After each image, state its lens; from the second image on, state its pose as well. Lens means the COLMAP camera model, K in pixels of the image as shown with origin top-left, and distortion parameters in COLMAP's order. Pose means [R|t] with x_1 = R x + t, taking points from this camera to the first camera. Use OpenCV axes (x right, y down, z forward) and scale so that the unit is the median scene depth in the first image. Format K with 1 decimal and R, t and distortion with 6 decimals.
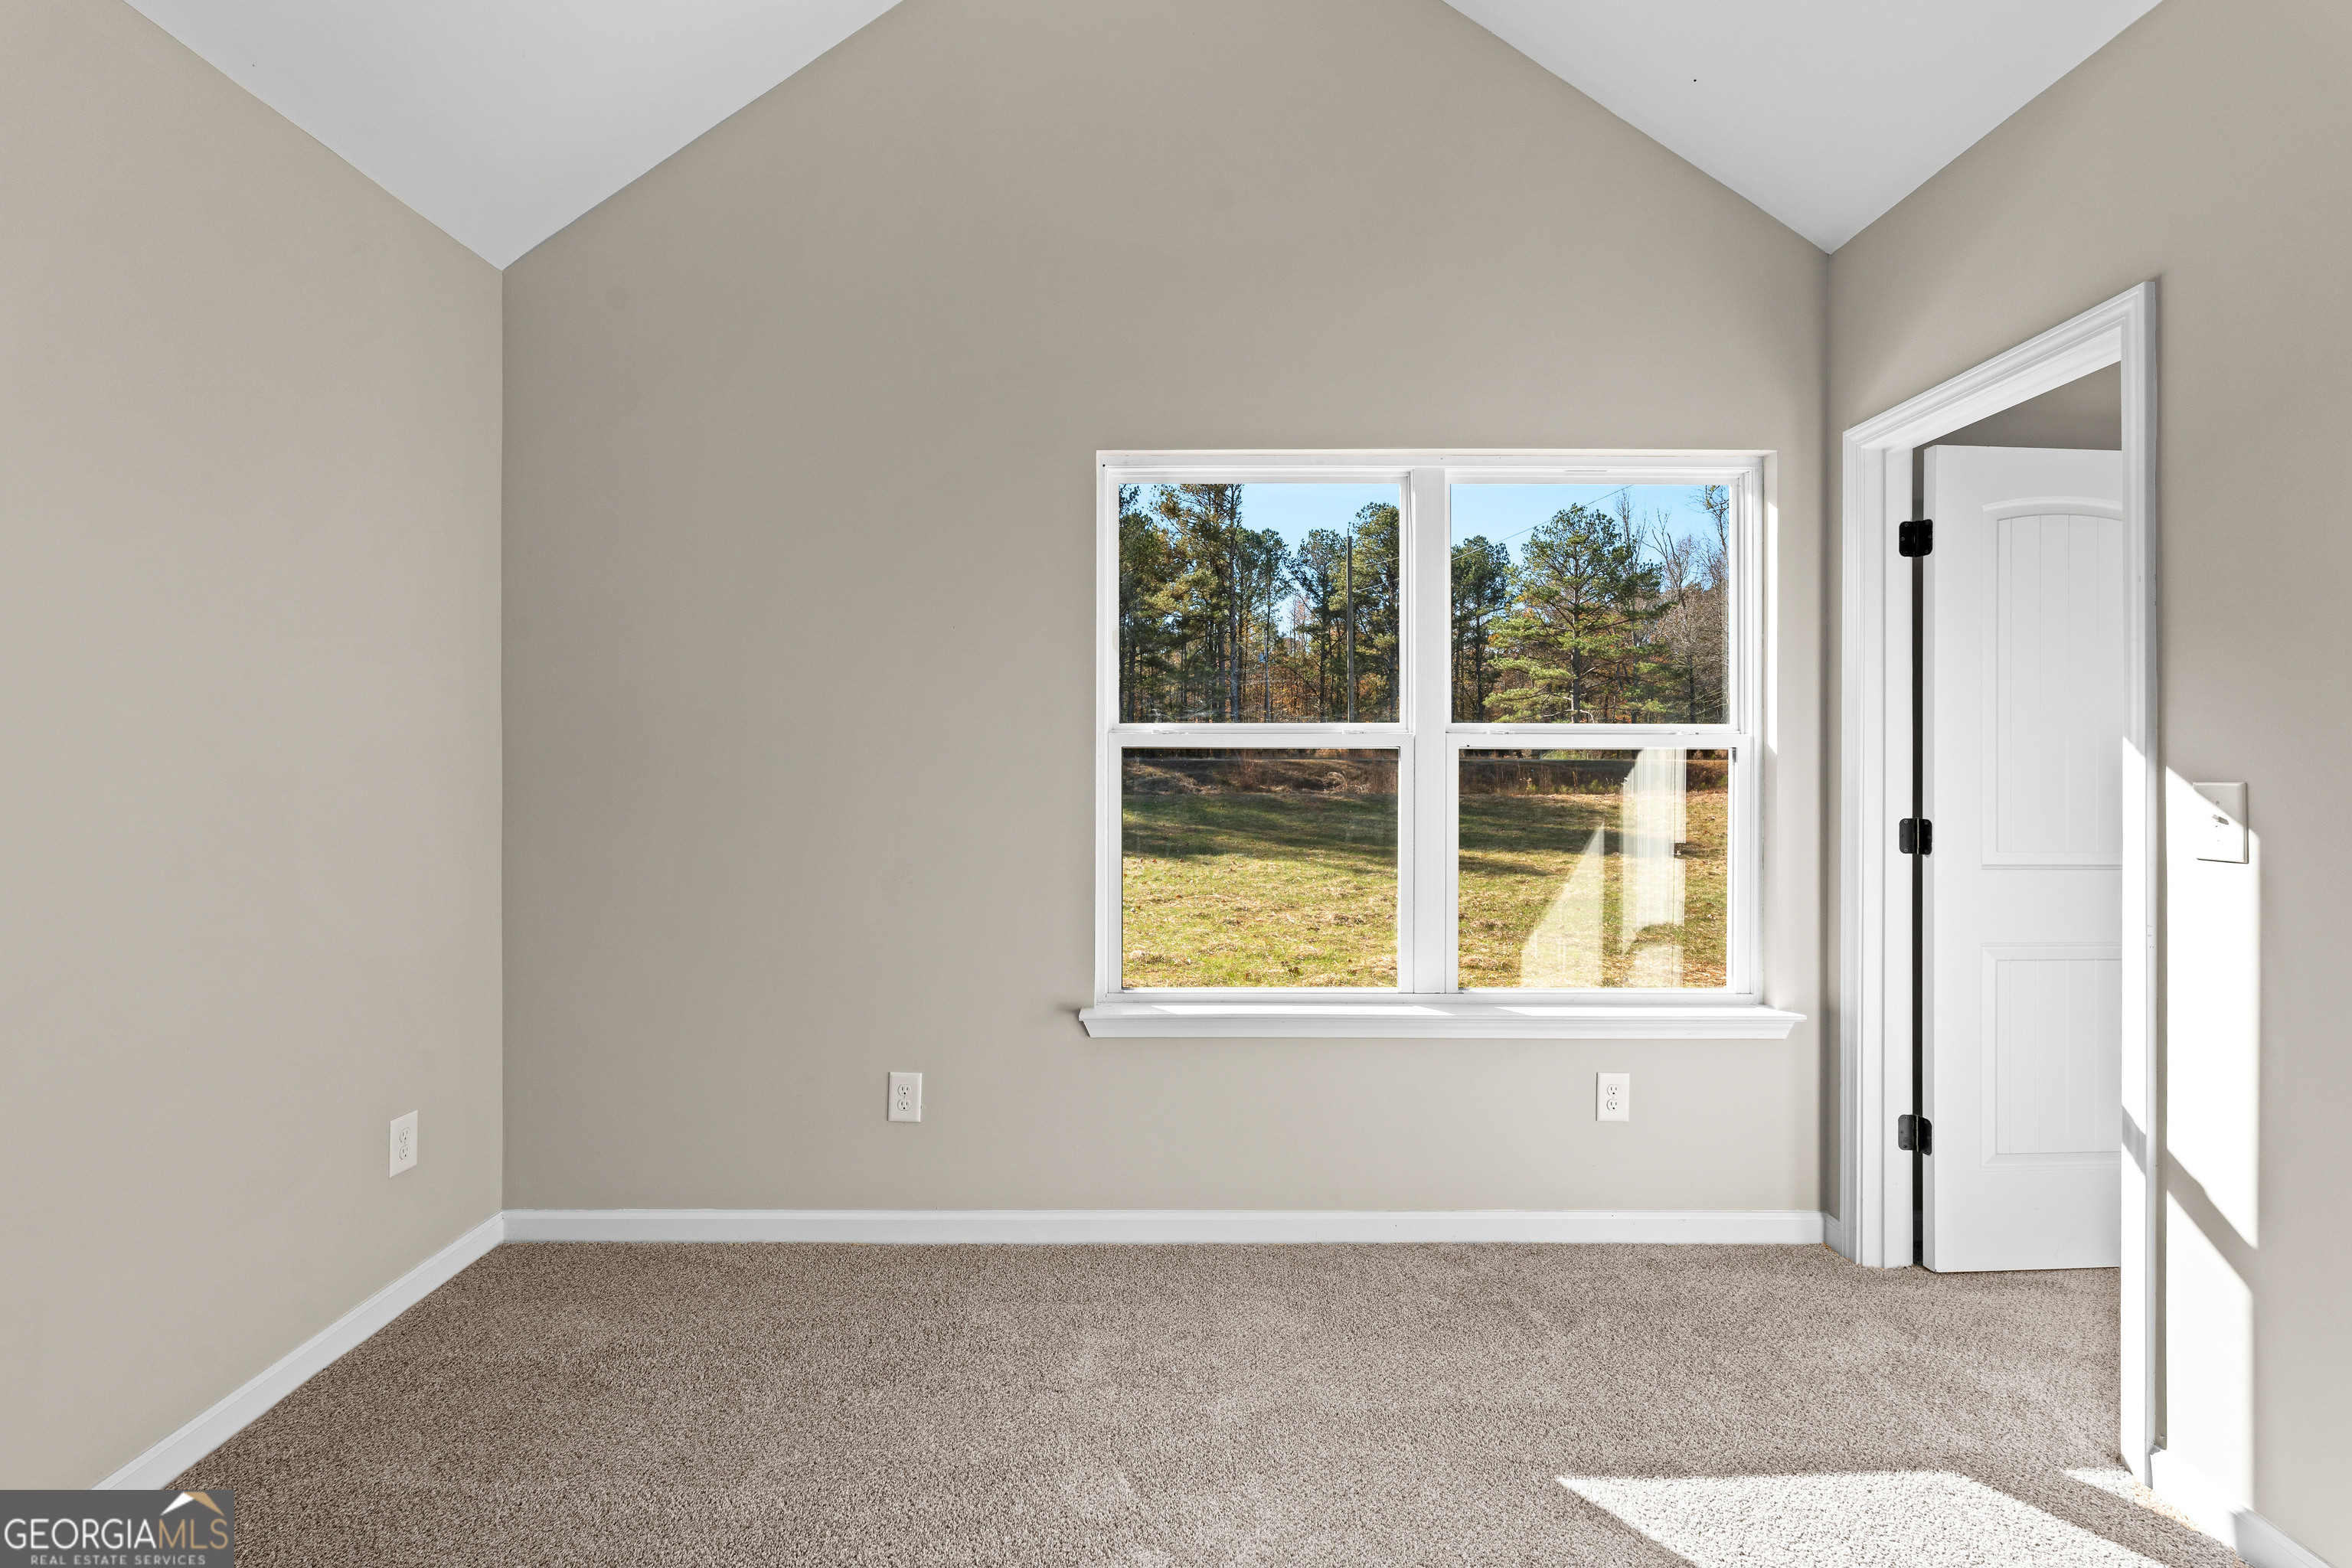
lens RADIAL K [[1061.3, 0, 1177.6], [0, 1061.3, 745.4], [0, 0, 1]] dist [-0.000367, -0.000107]
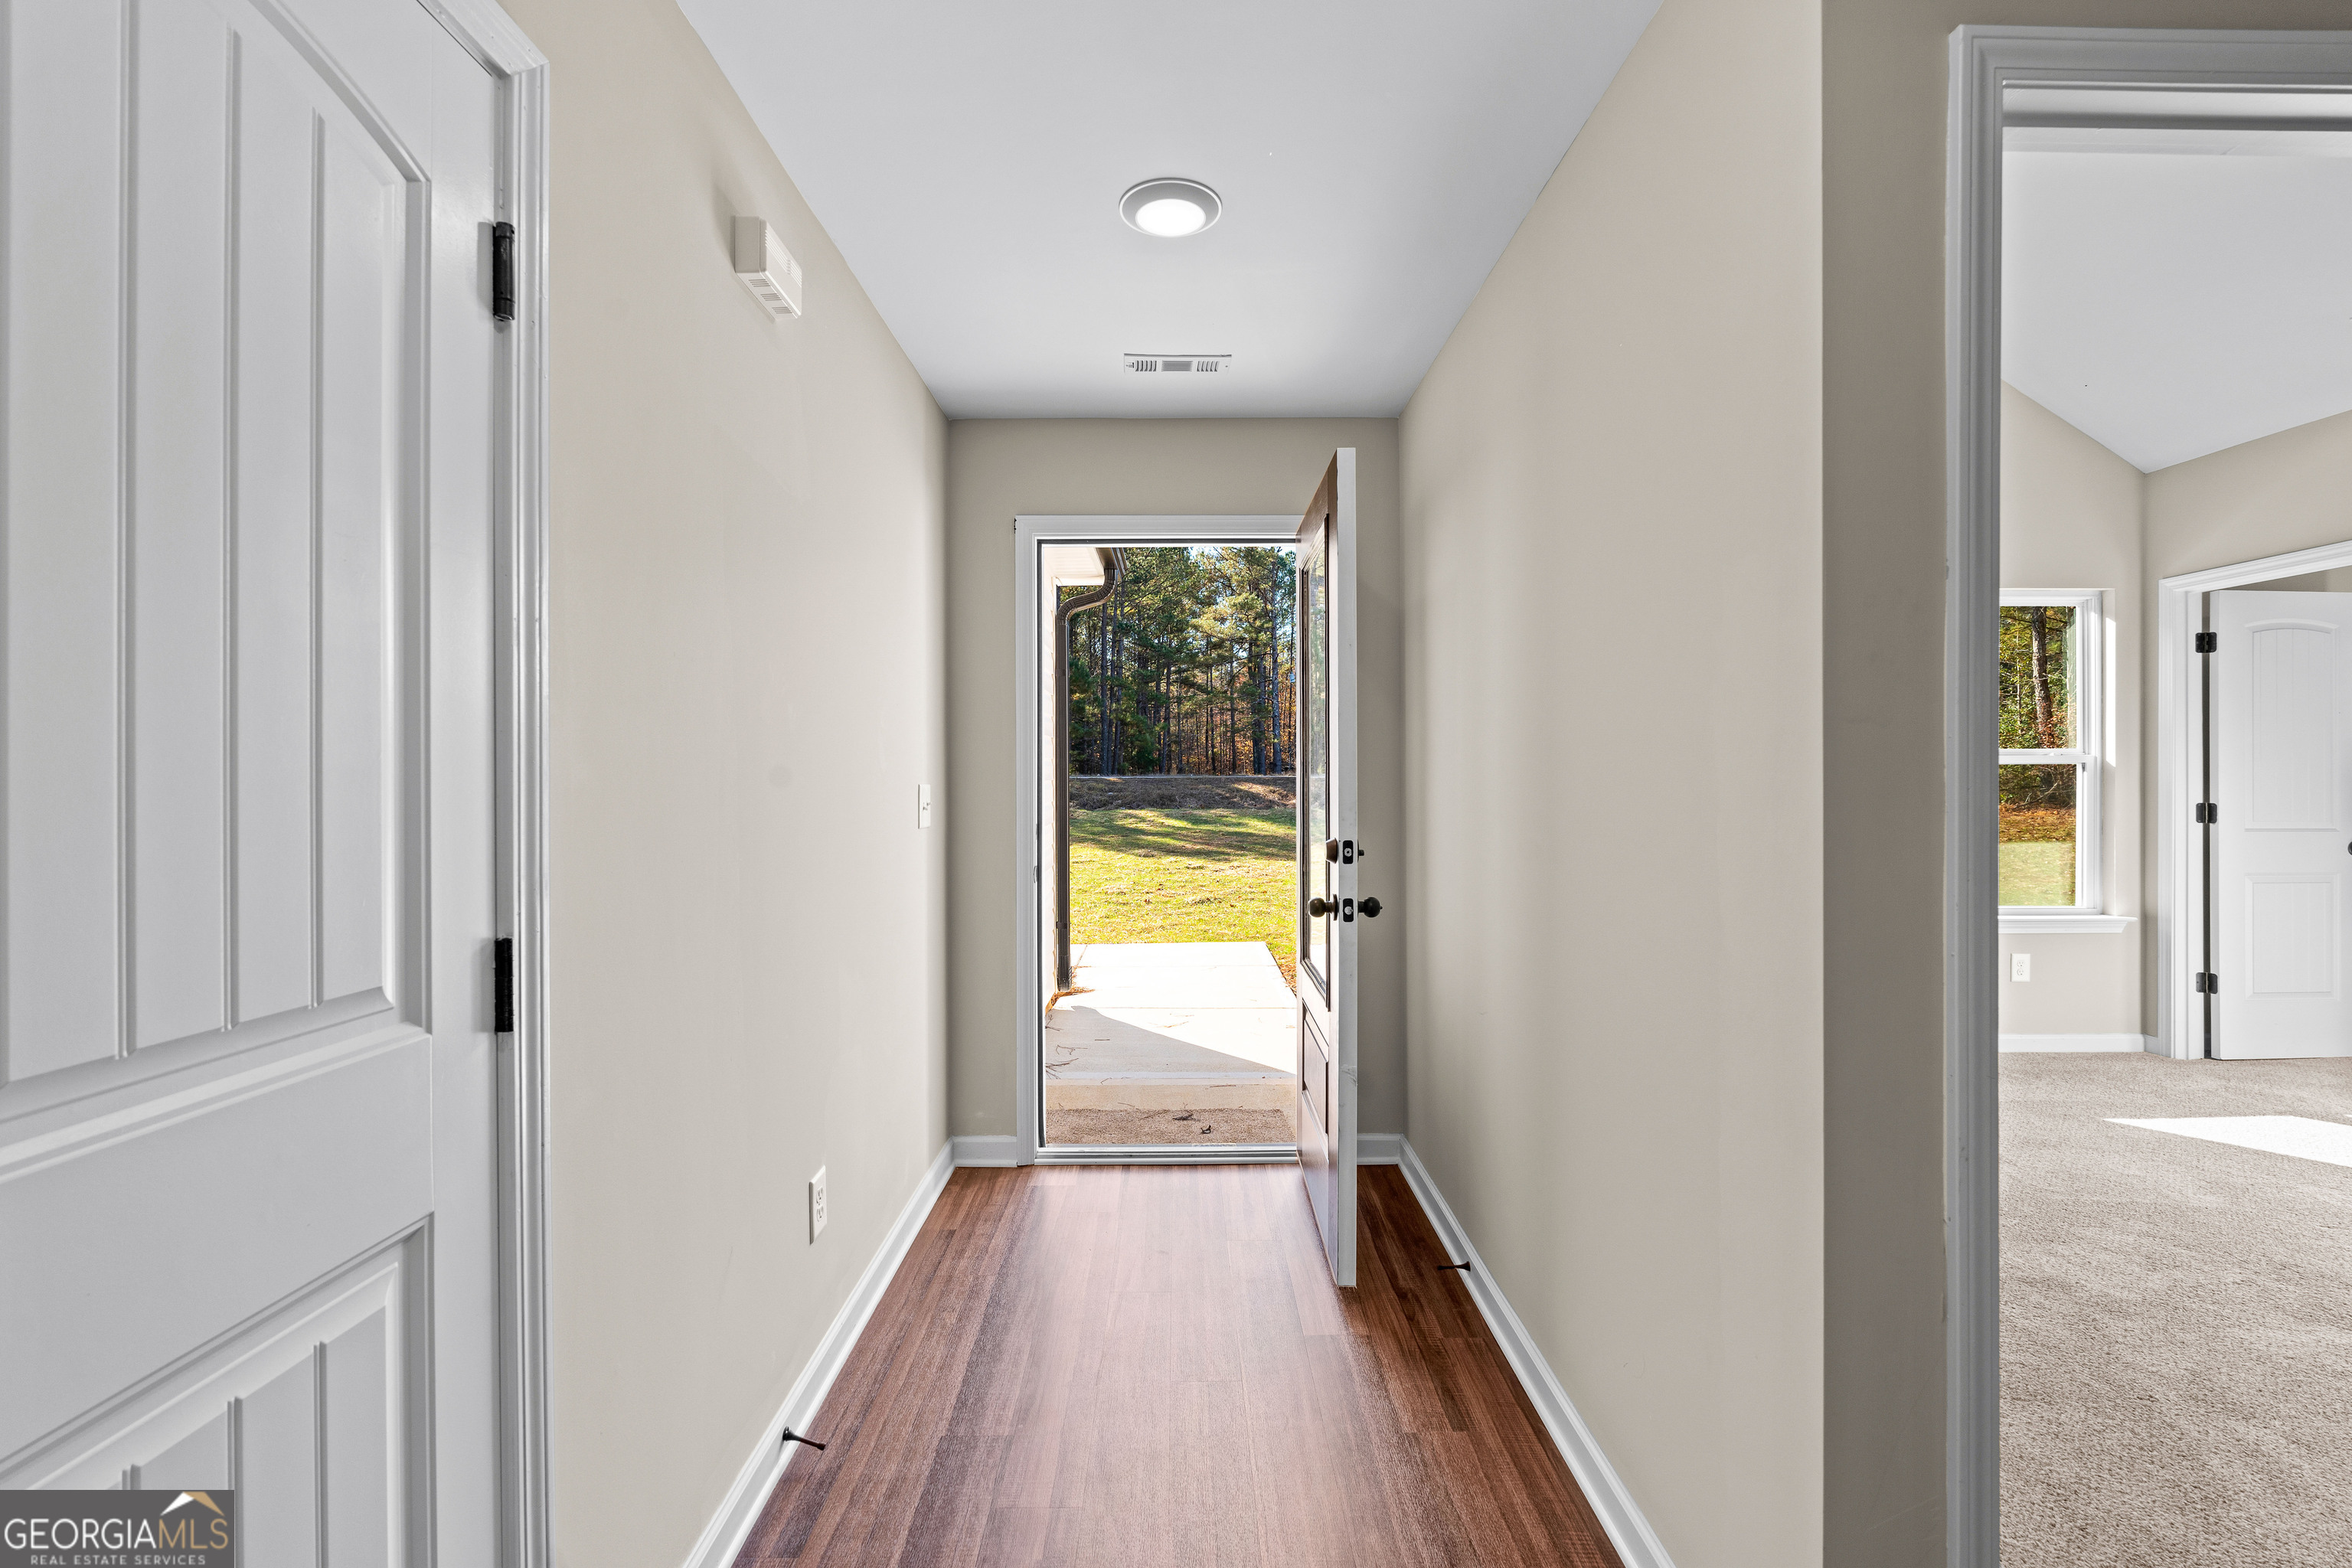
lens RADIAL K [[1035.6, 0, 1170.3], [0, 1035.6, 756.9], [0, 0, 1]] dist [-0.013252, -0.000196]
pose [[0.999895, -0.003533, -0.014041, -0.940720], [0.003483, 0.999987, -0.003598, -0.005945], [0.014054, 0.003548, 0.999895, -0.674208]]
